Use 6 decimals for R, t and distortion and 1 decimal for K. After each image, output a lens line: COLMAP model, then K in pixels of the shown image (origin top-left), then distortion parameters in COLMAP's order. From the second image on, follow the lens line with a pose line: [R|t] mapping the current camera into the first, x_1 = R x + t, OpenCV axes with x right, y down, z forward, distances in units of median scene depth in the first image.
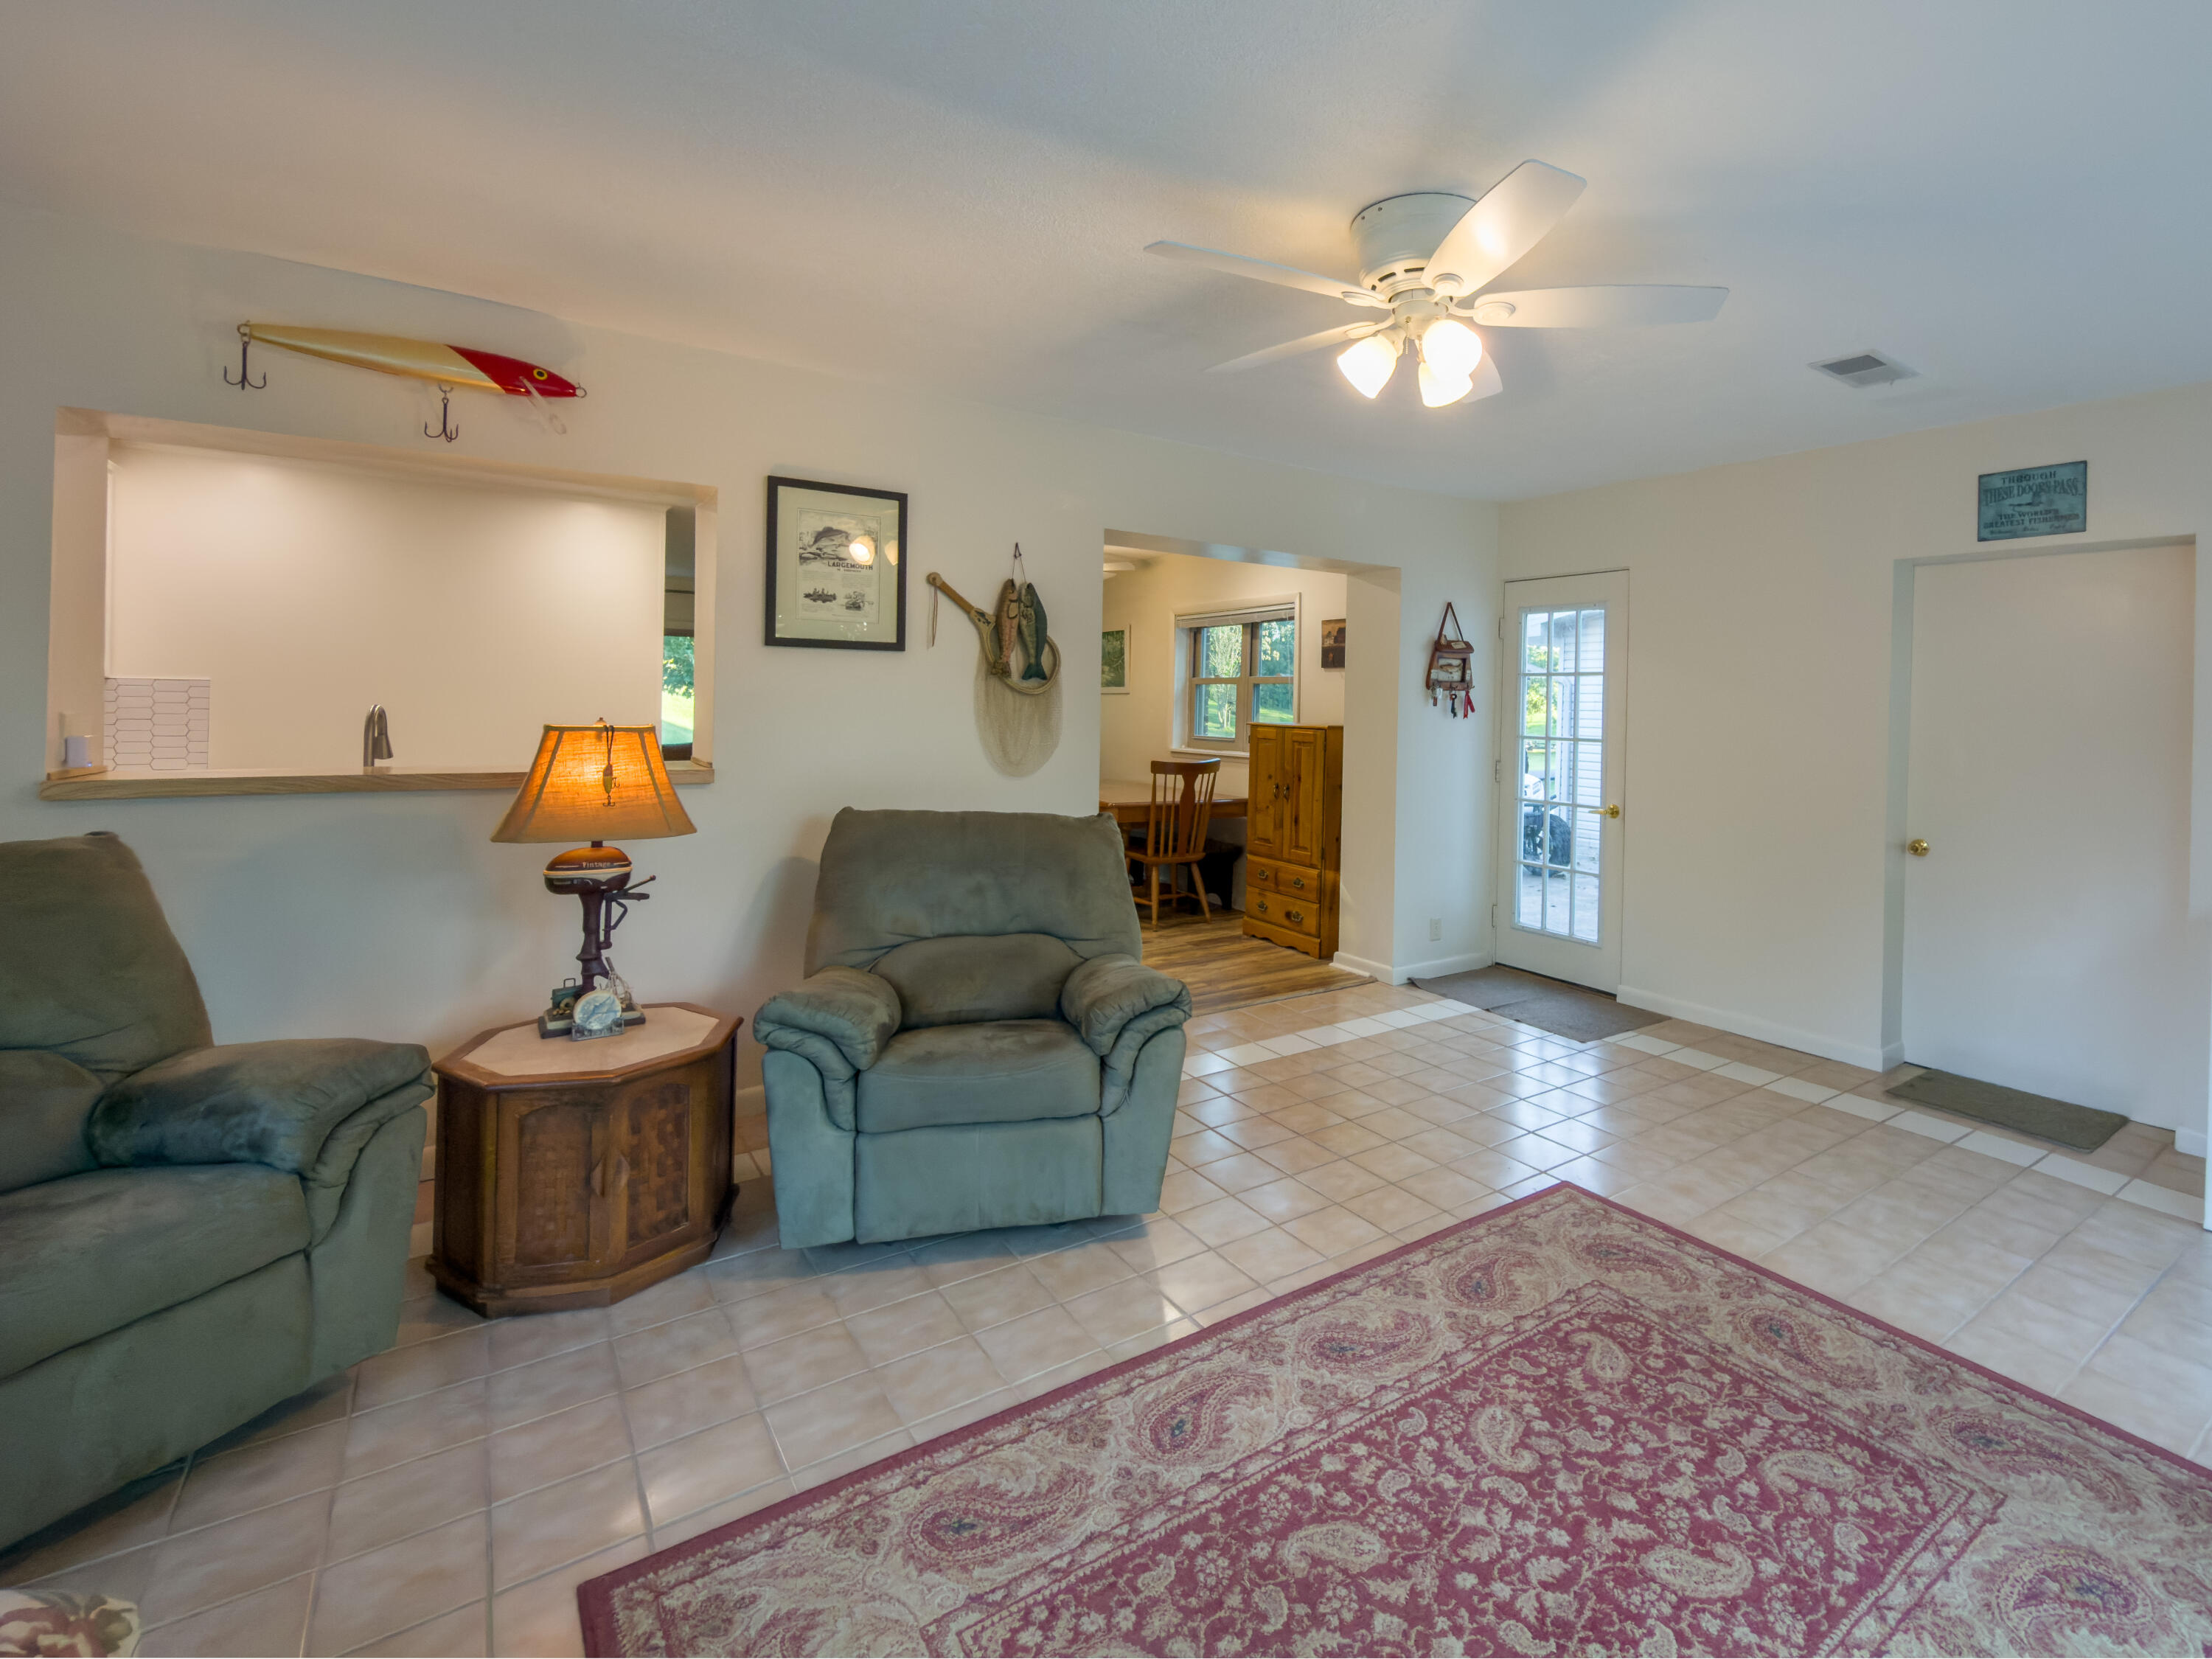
lens RADIAL K [[1048.7, 0, 1257.0], [0, 1048.7, 704.5], [0, 0, 1]] dist [0.000854, -0.000200]
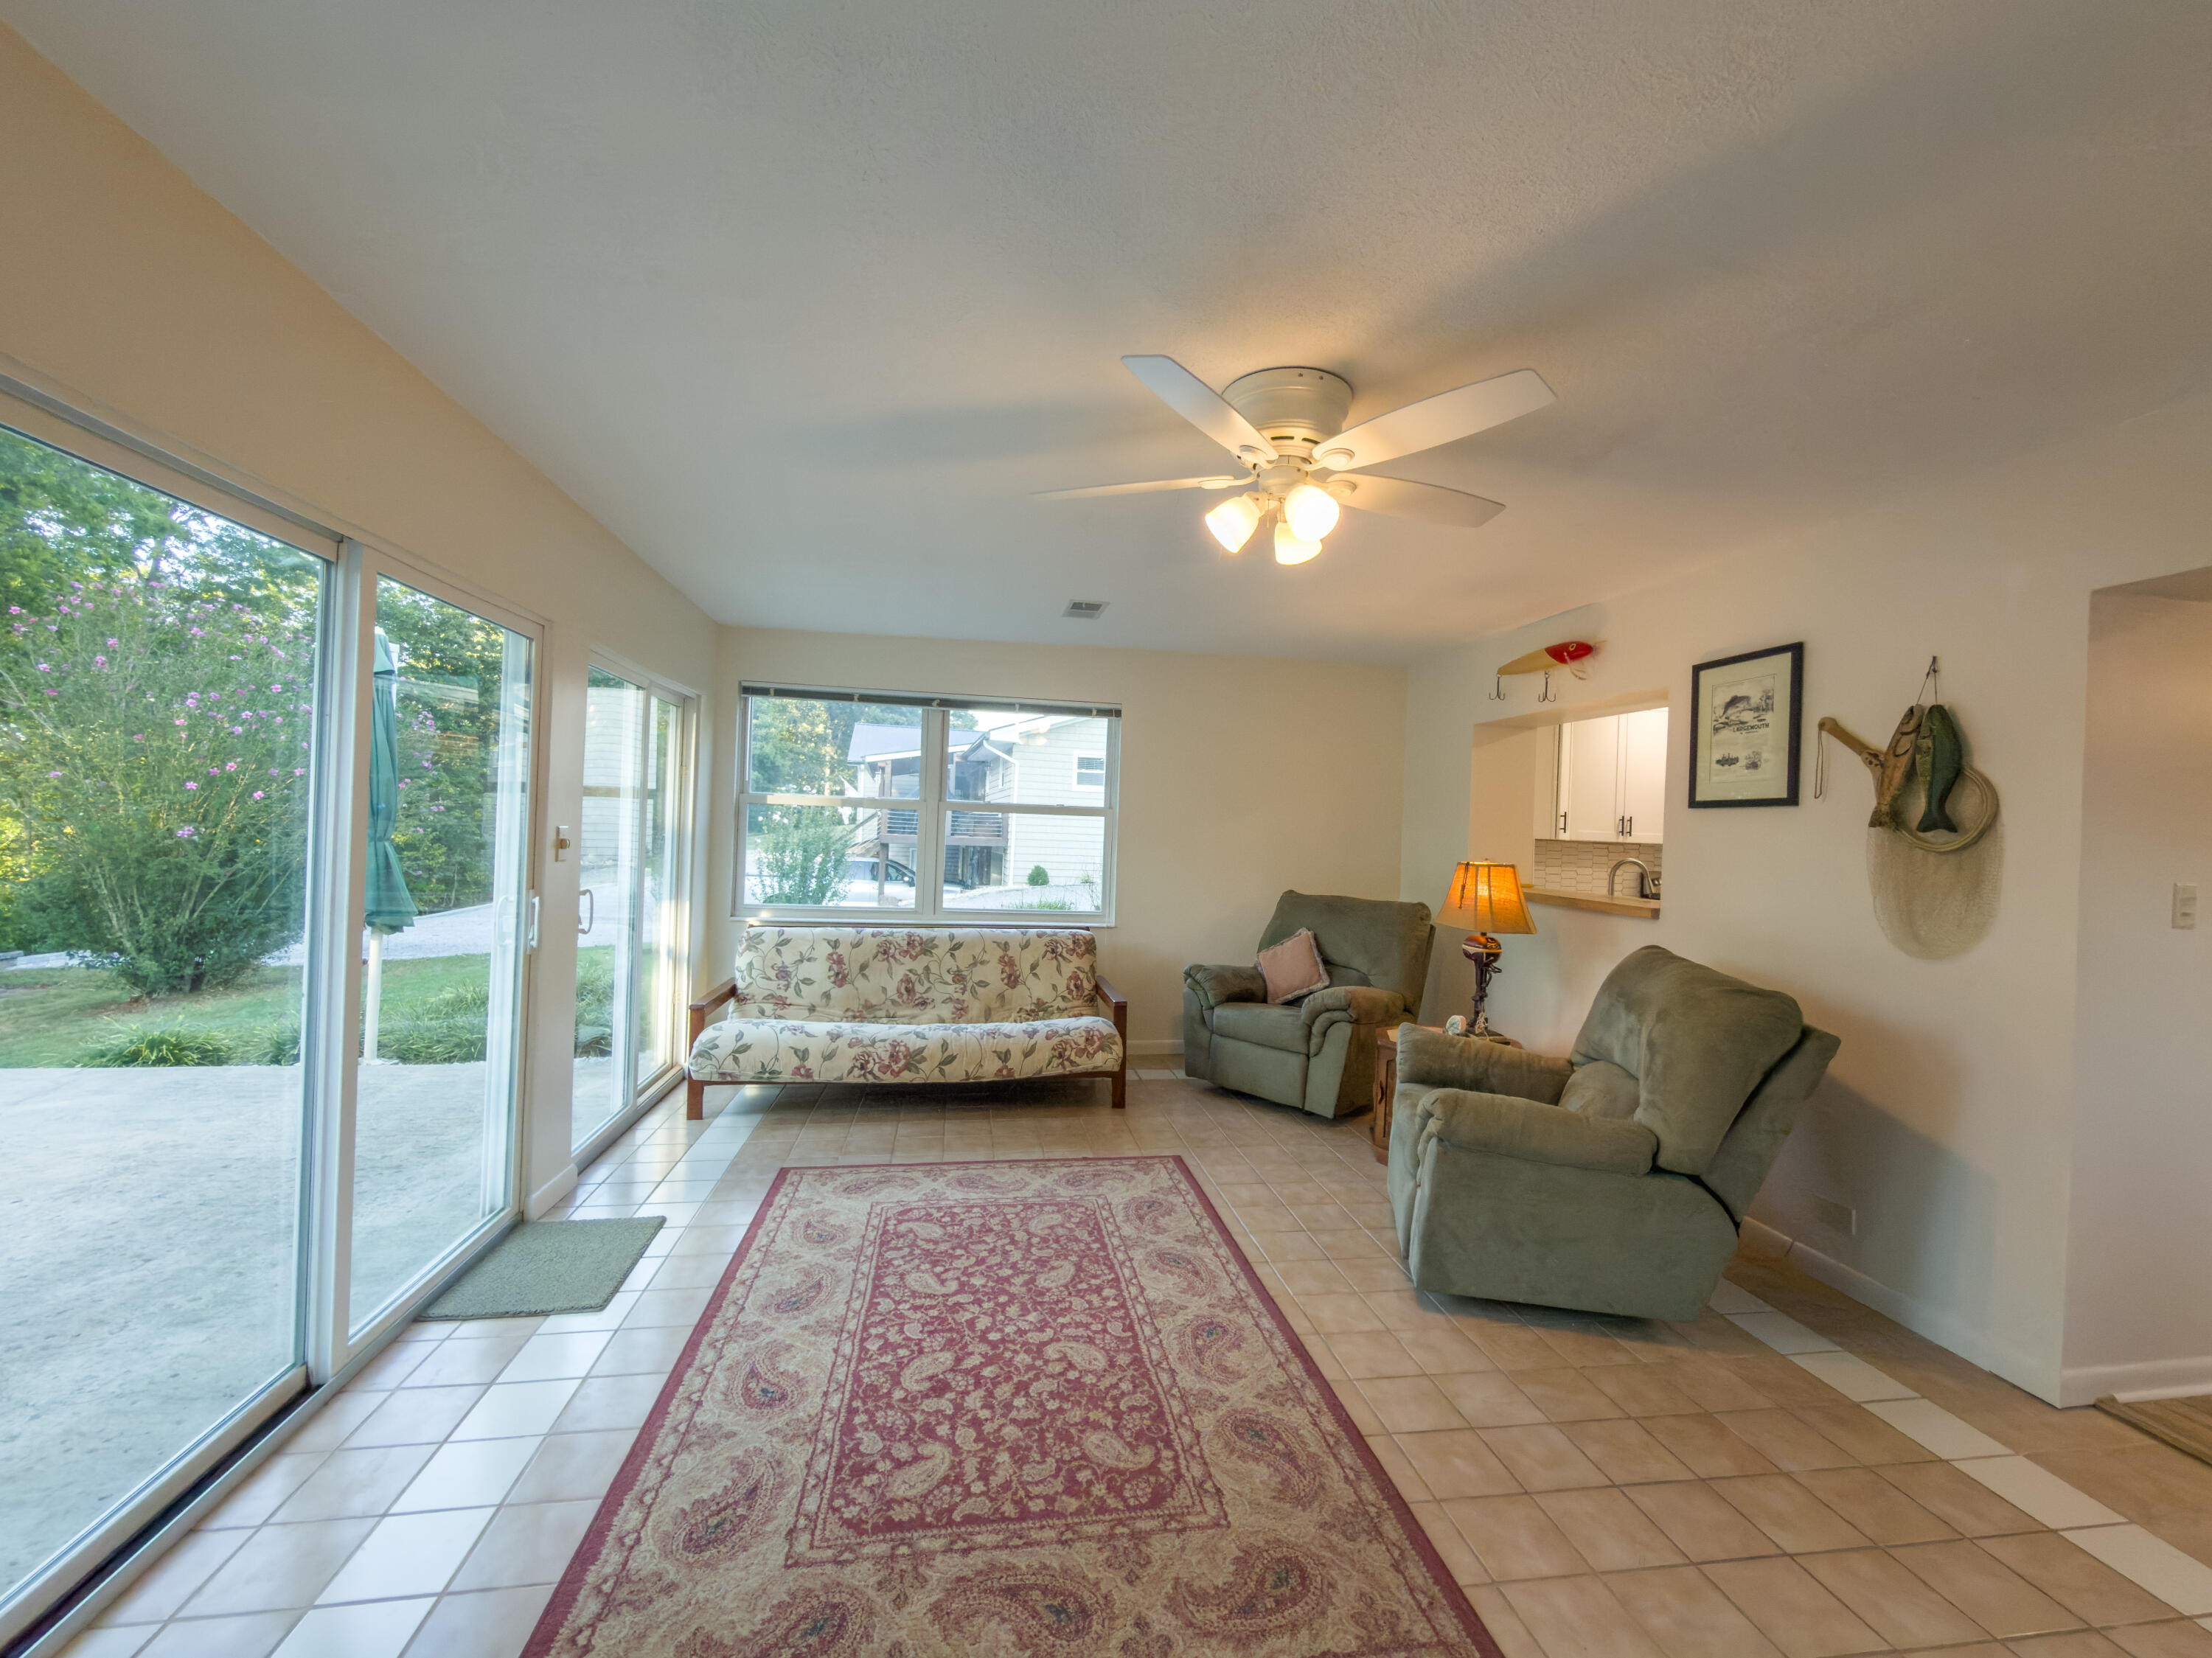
lens RADIAL K [[905.4, 0, 1106.0], [0, 905.4, 829.0], [0, 0, 1]] dist [0.000253, 0.000119]
pose [[-0.465441, -0.035902, -0.884351, 1.302287], [-0.045375, 0.998831, -0.016668, 0.024461], [0.883915, 0.032369, -0.466526, 1.574762]]
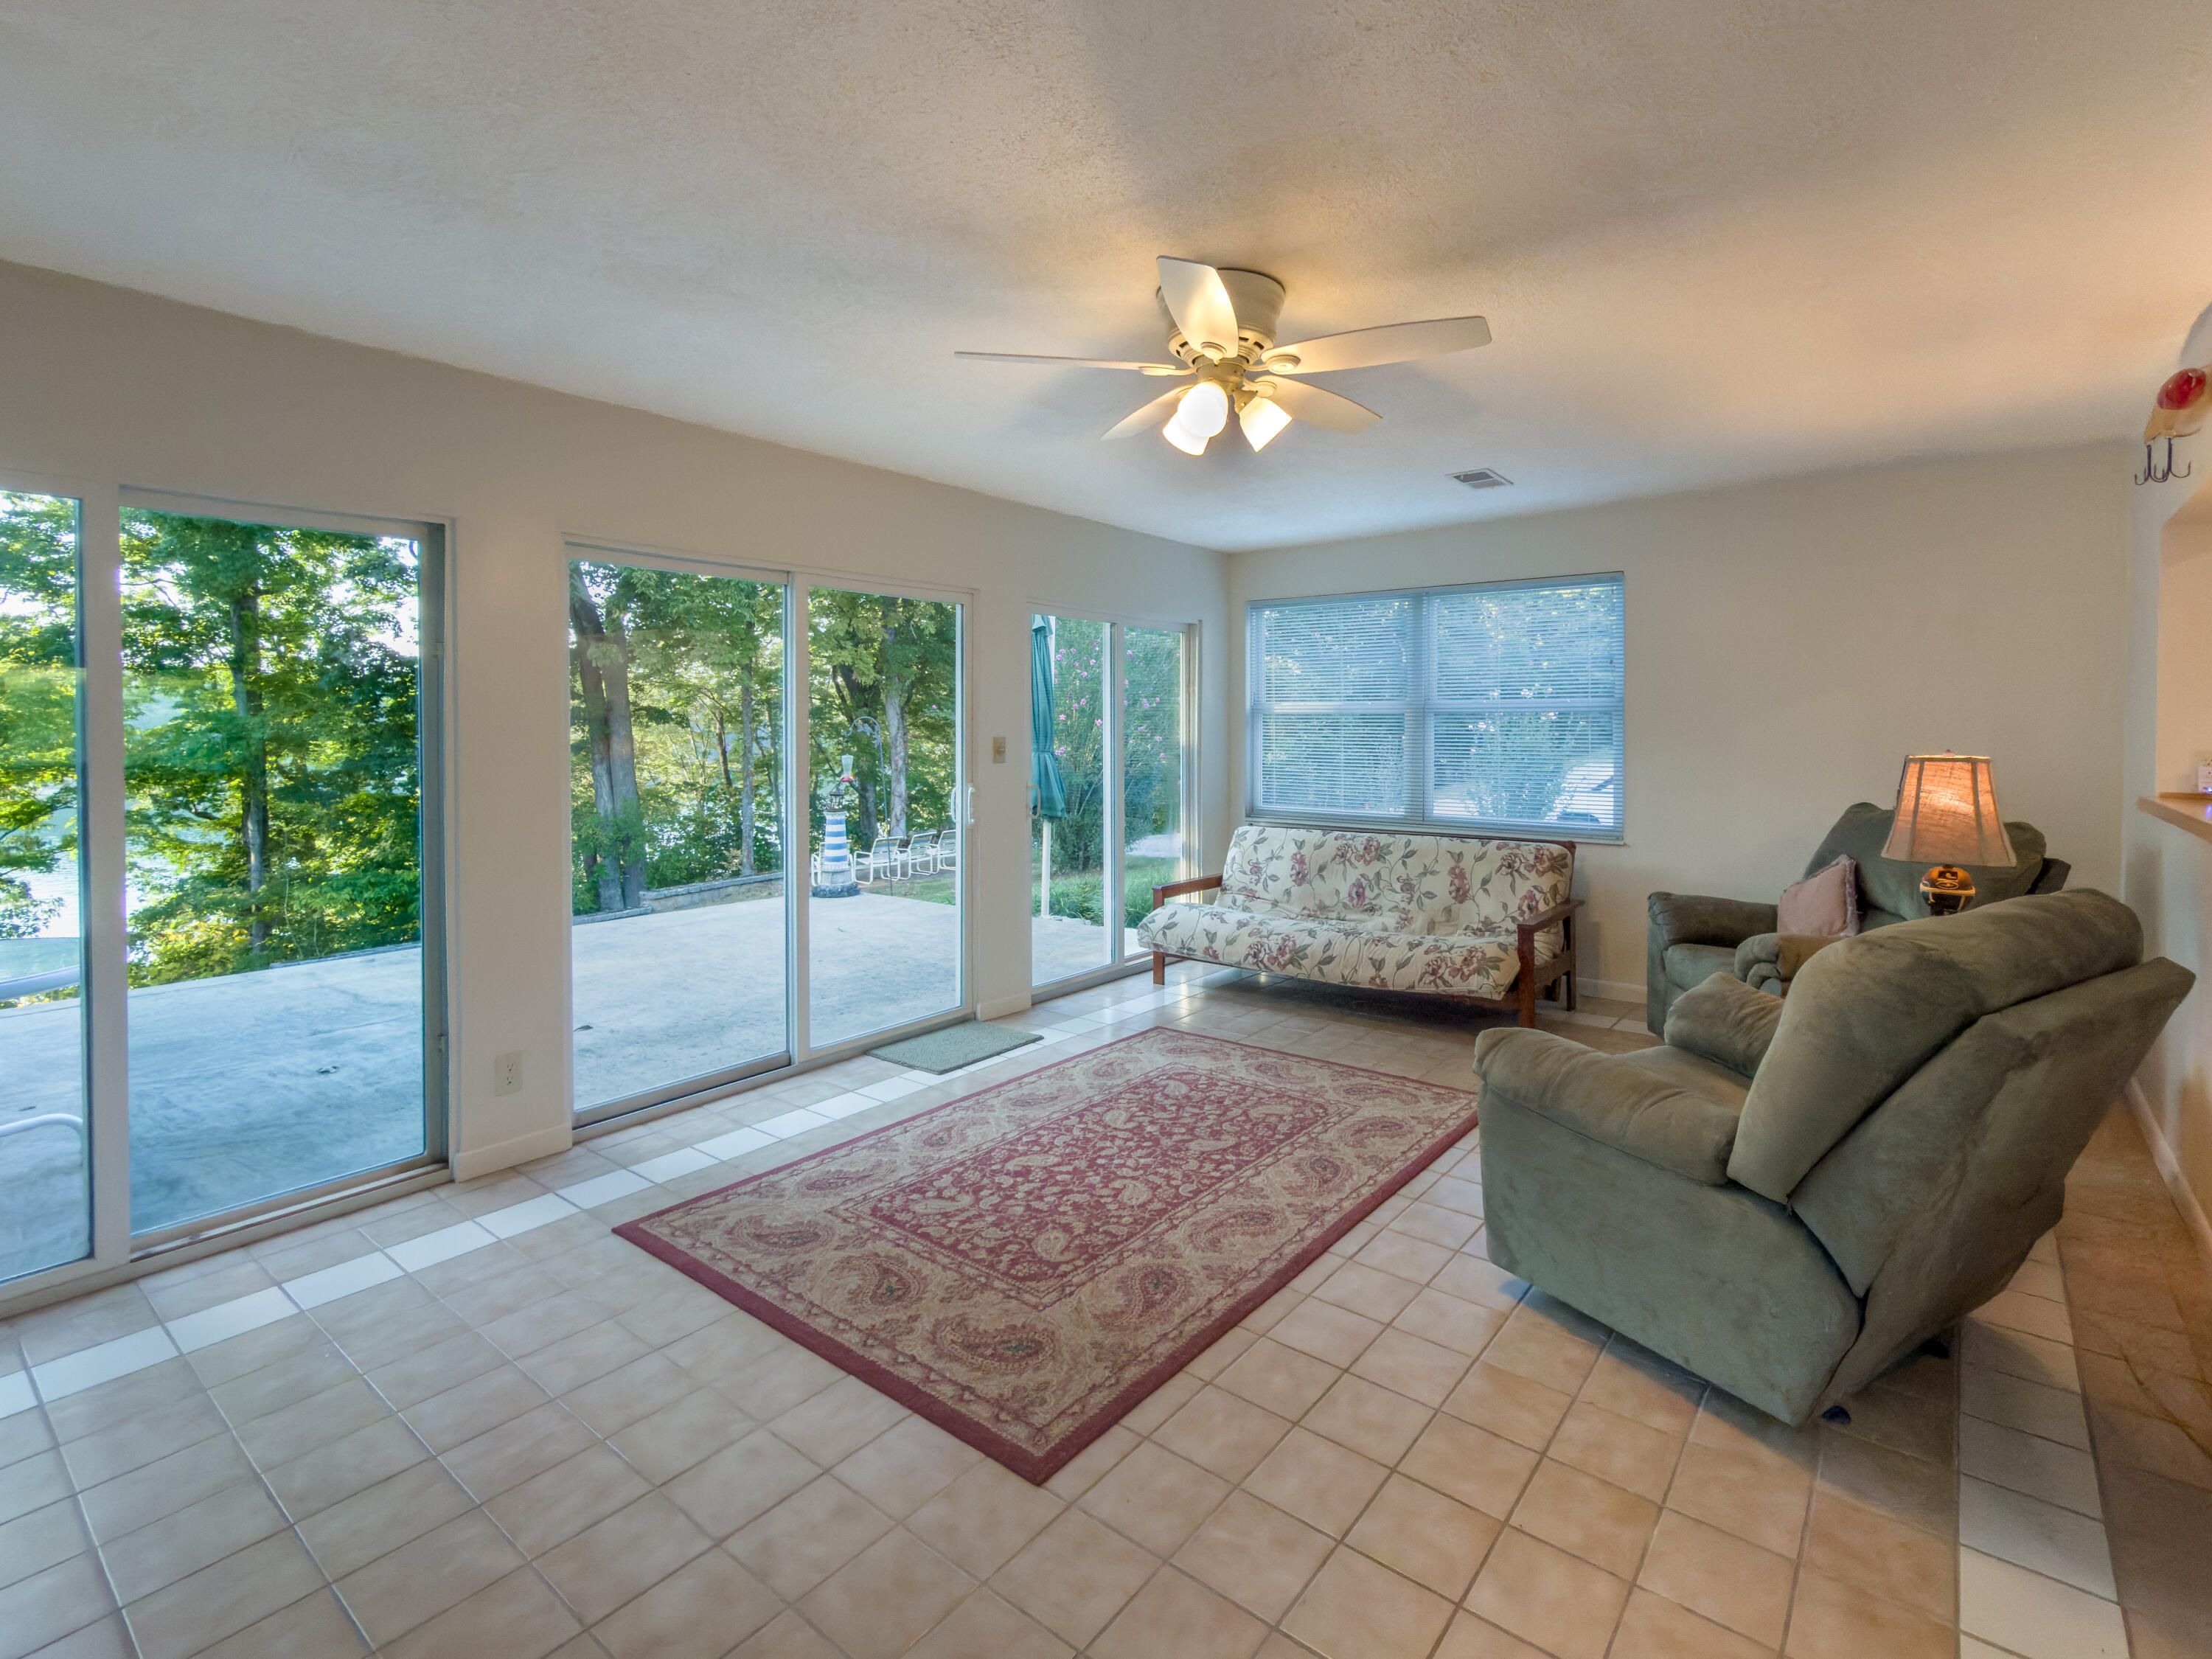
lens RADIAL K [[1033.1, 0, 1179.6], [0, 1033.1, 737.3], [0, 0, 1]] dist [-0.001776, -0.000389]
pose [[-0.958732, -0.015776, -0.283874, 0.614764], [-0.018568, 0.999802, 0.007146, 0.010616], [0.283705, 0.012122, -0.958835, 2.496429]]
